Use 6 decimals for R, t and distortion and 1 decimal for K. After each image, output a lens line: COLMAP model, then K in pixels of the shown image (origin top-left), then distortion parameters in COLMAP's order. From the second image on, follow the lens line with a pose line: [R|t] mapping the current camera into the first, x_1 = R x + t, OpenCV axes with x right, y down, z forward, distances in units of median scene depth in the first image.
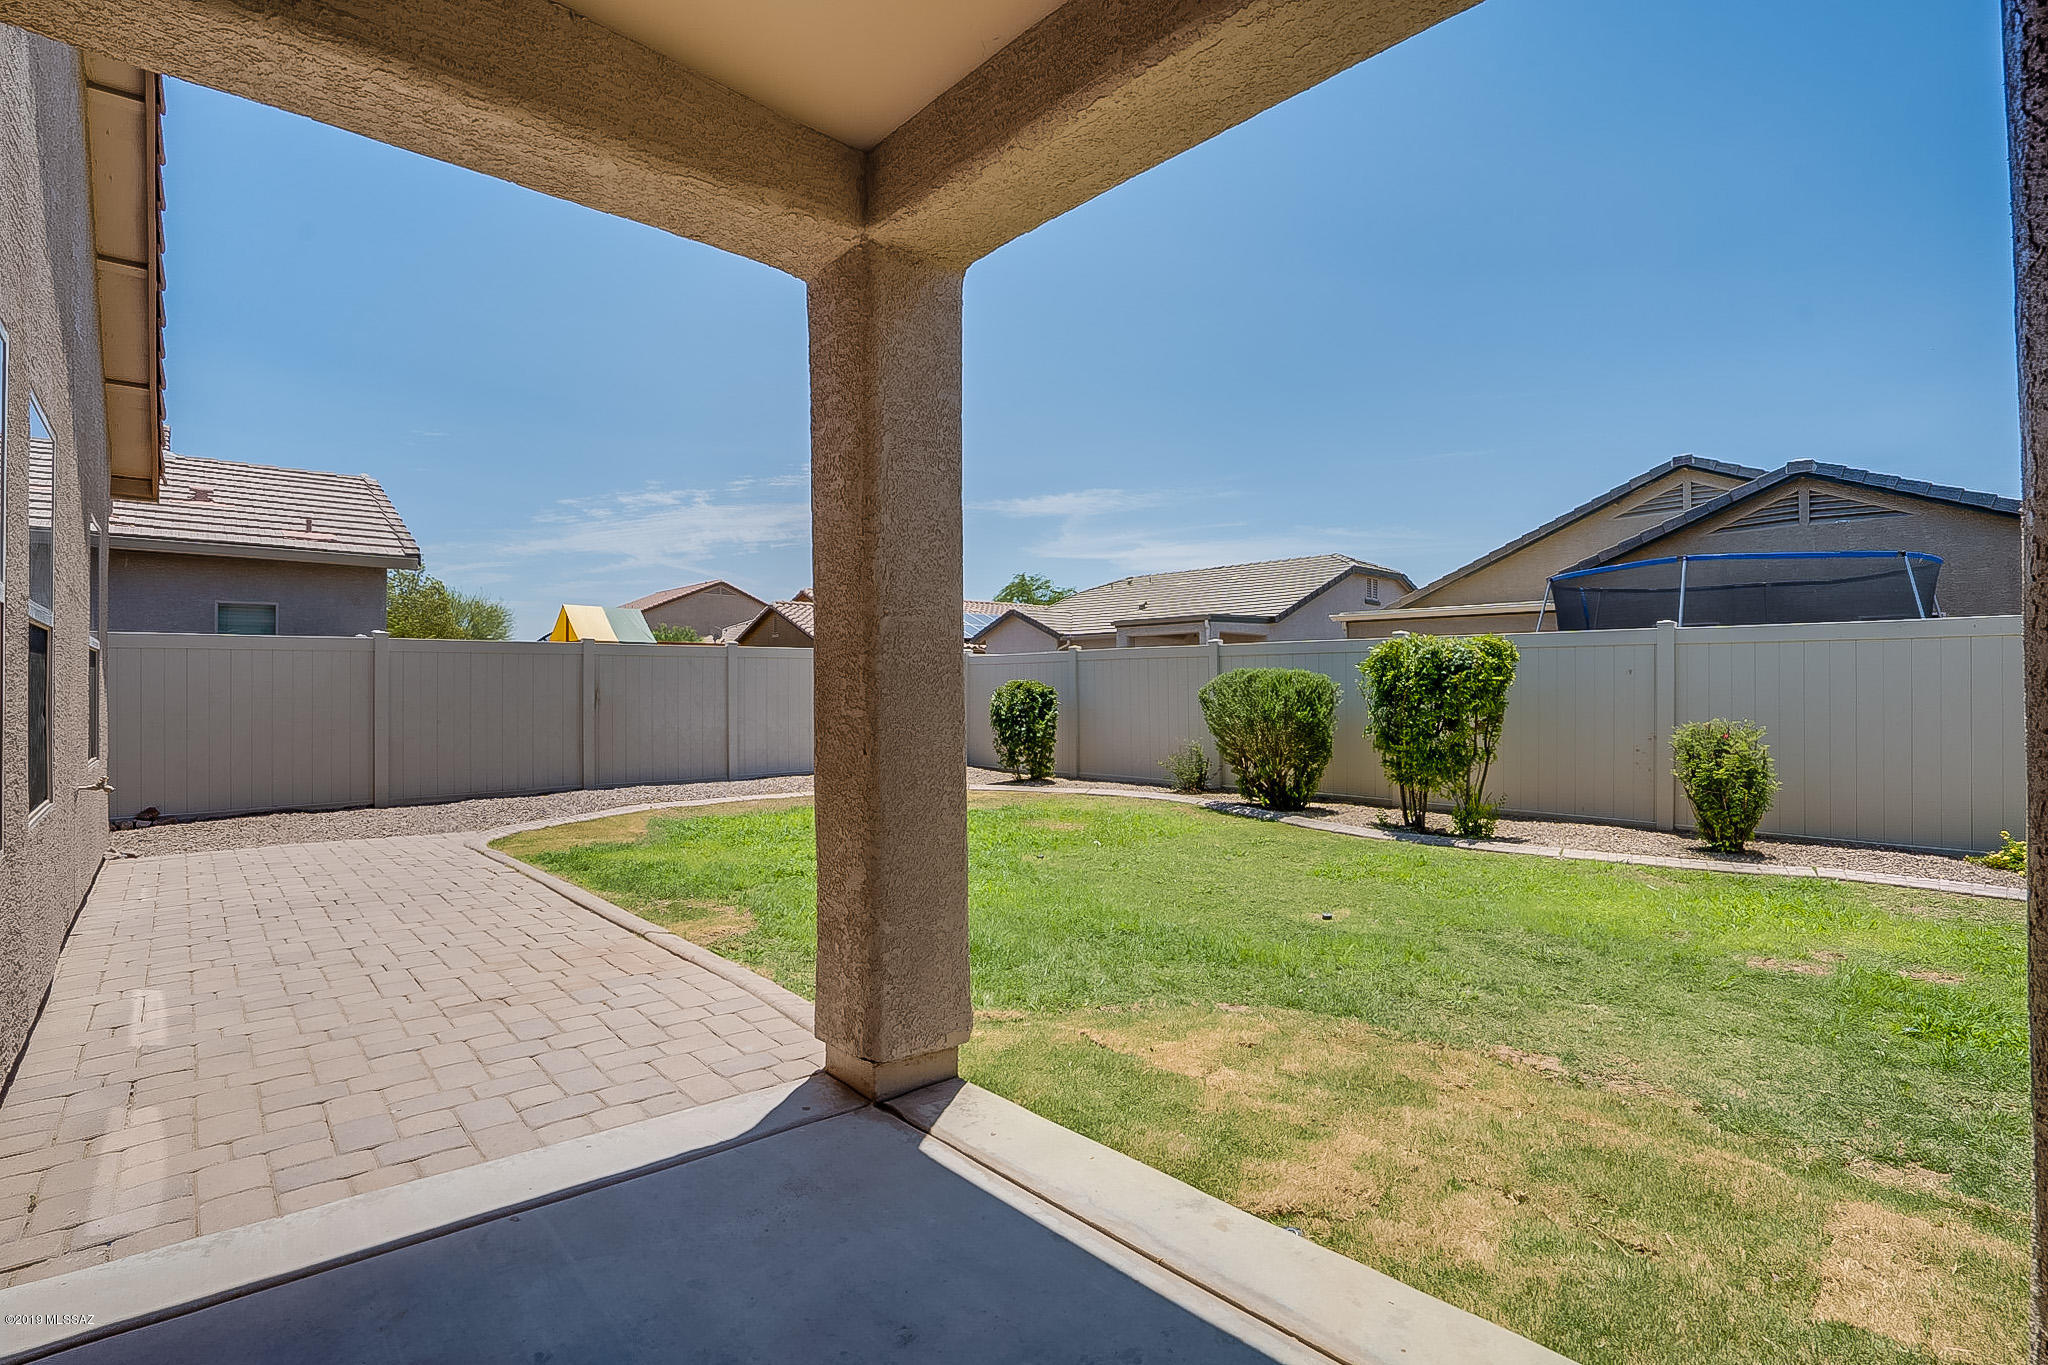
lens RADIAL K [[942.1, 0, 1024.0], [0, 942.1, 682.5], [0, 0, 1]] dist [-0.052753, 0.017702]
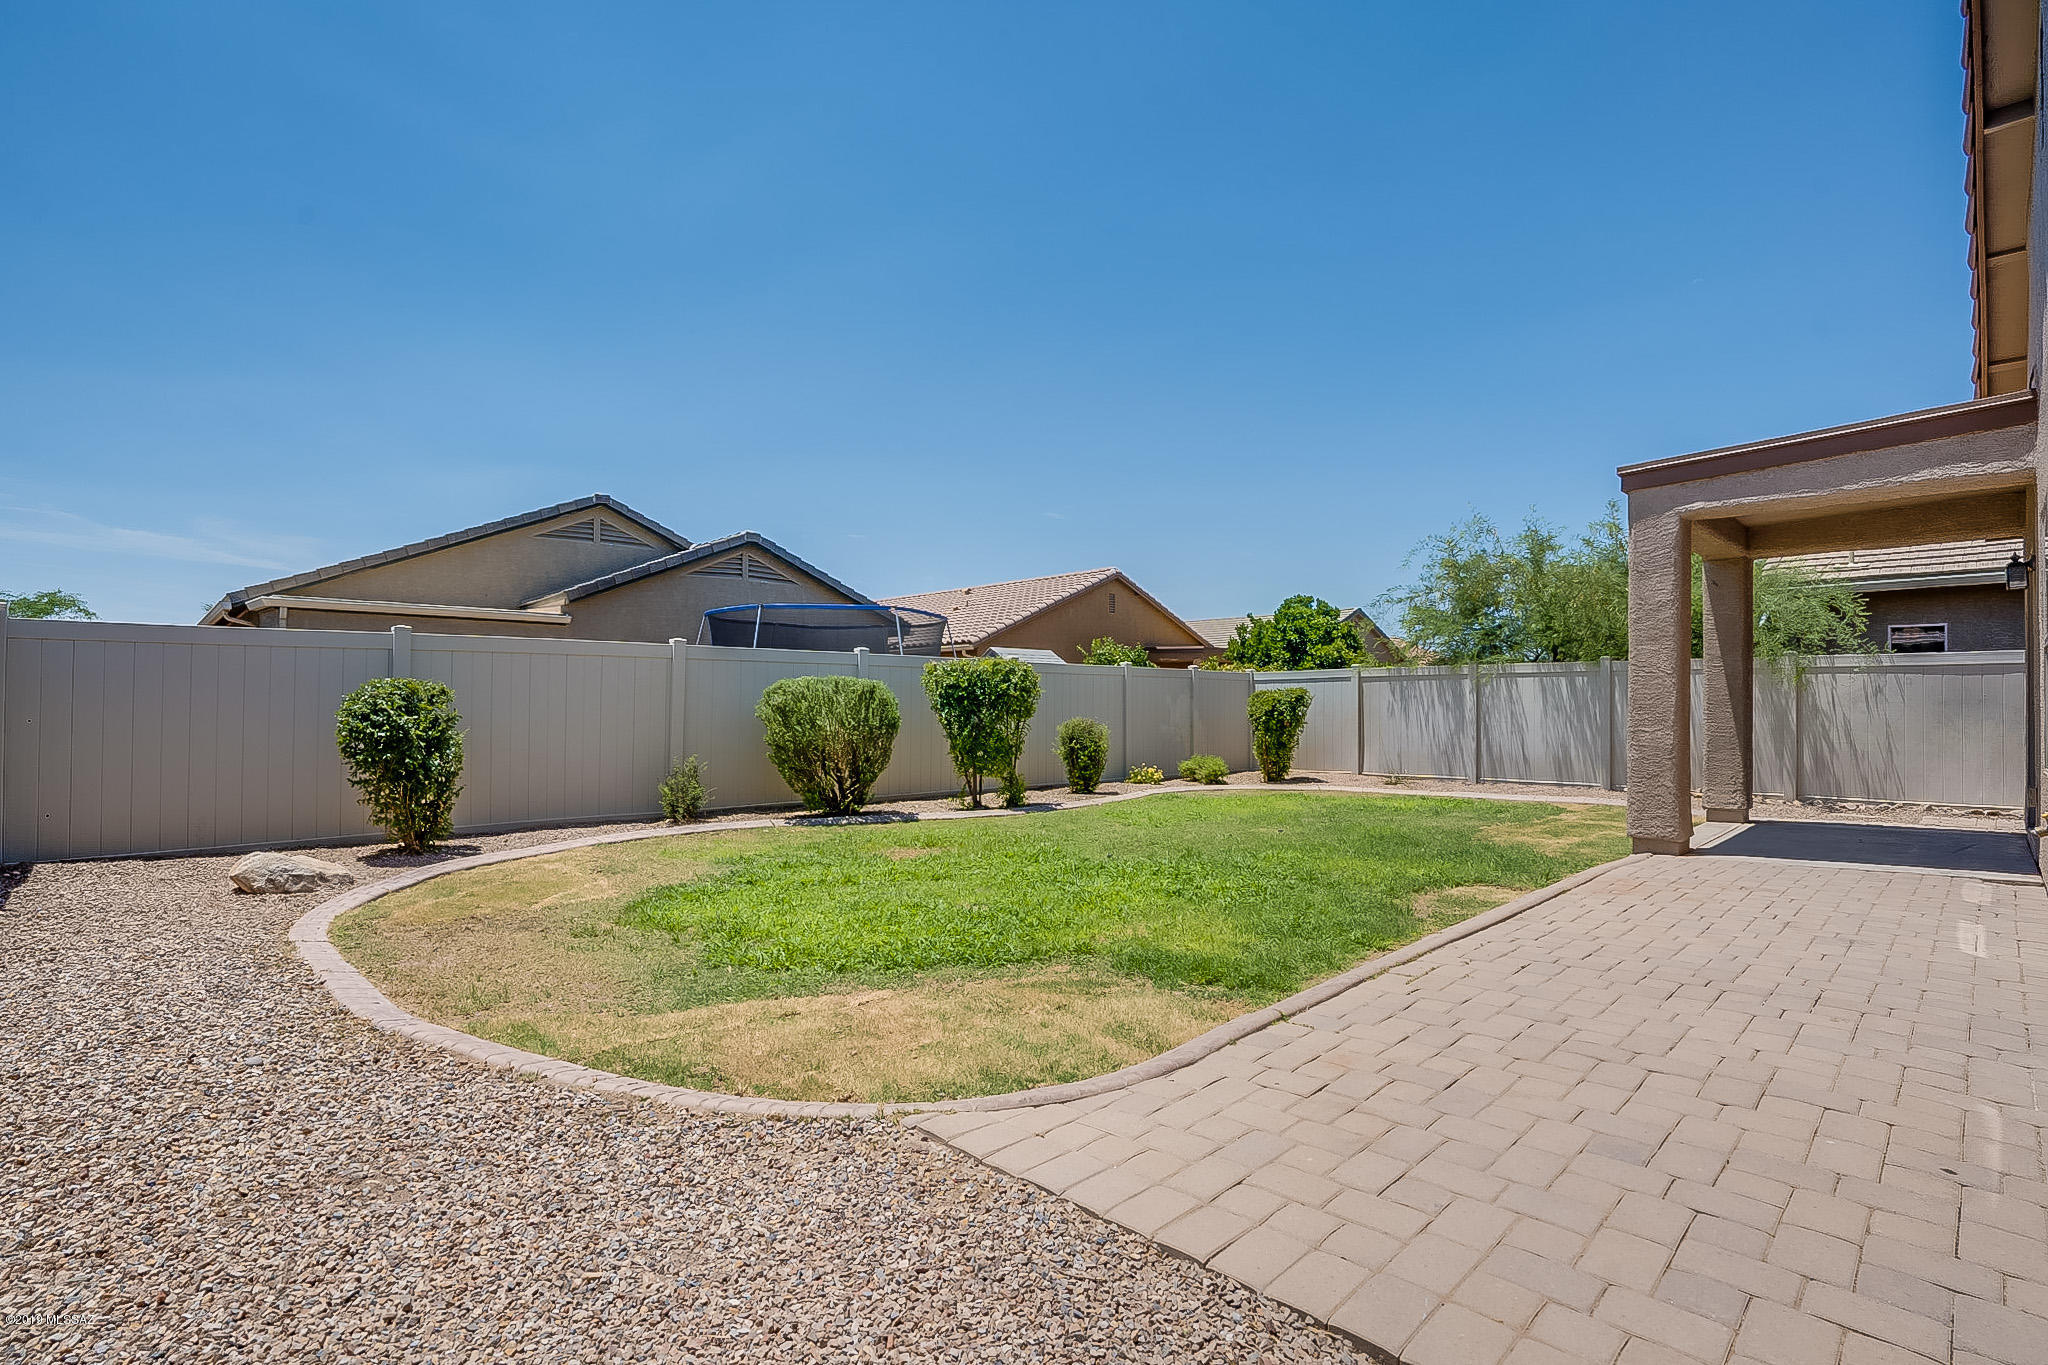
lens RADIAL K [[1002.9, 0, 1025.0], [0, 1002.9, 704.3], [0, 0, 1]] dist [-0.023694, -0.000135]
pose [[-0.043992, 0.003874, 0.999024, -1.413183], [-0.007076, 0.999966, -0.004189, 0.028626], [-0.999007, -0.007253, -0.043963, 1.474045]]
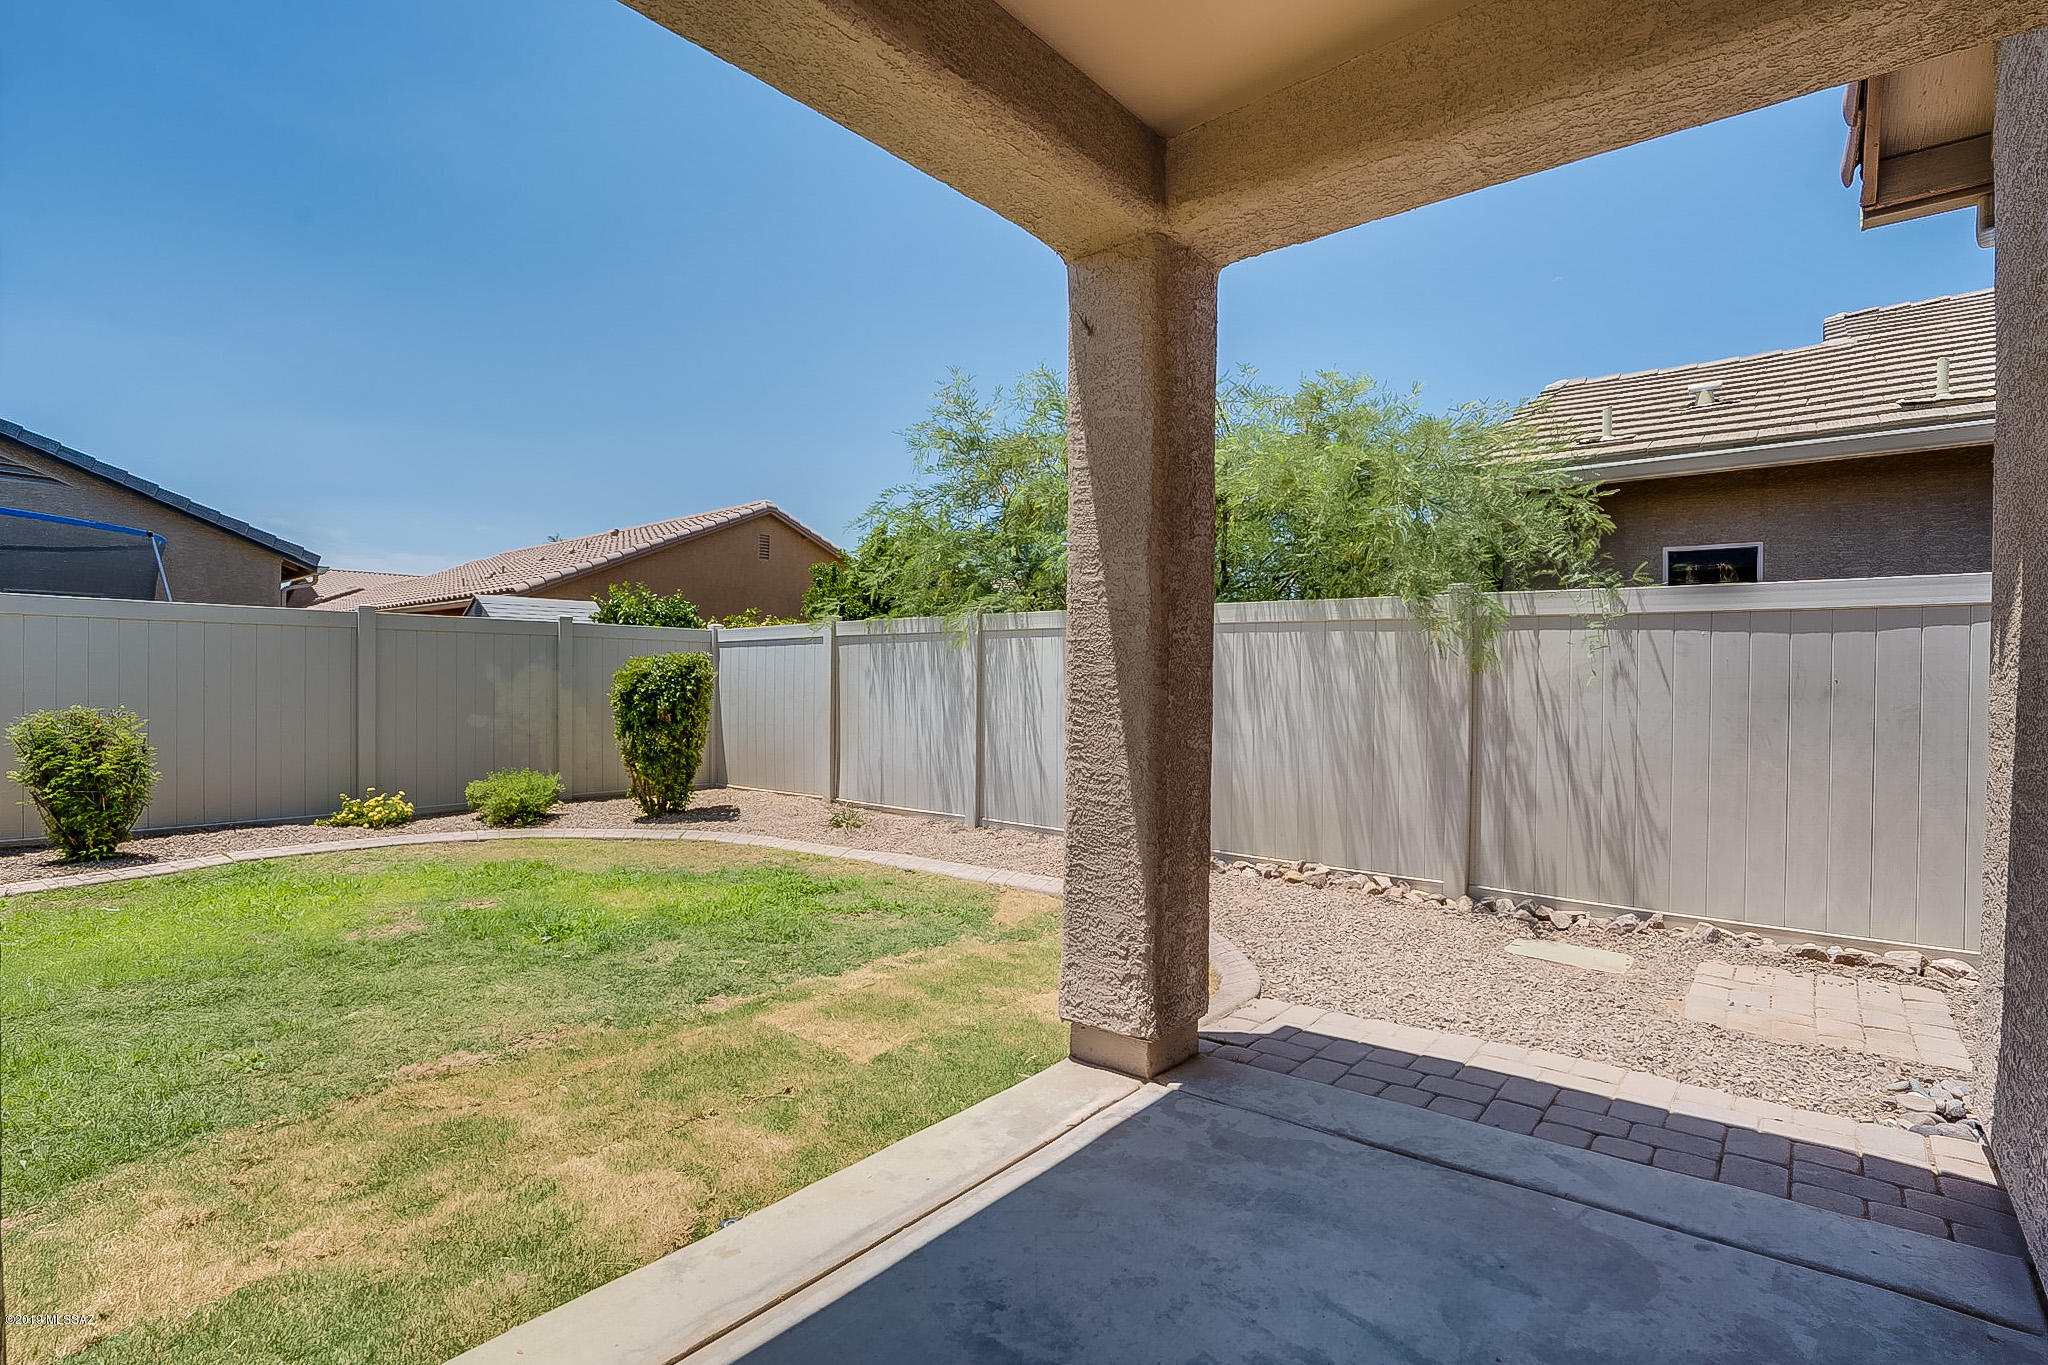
lens RADIAL K [[956.6, 0, 1033.3], [0, 956.6, 699.8], [0, 0, 1]] dist [-0.042636, 0.017434]
pose [[-0.129887, -0.021800, 0.991289, -0.250571], [-0.017267, 0.999656, 0.019721, 0.001469], [-0.991378, -0.014555, -0.130219, 0.273669]]
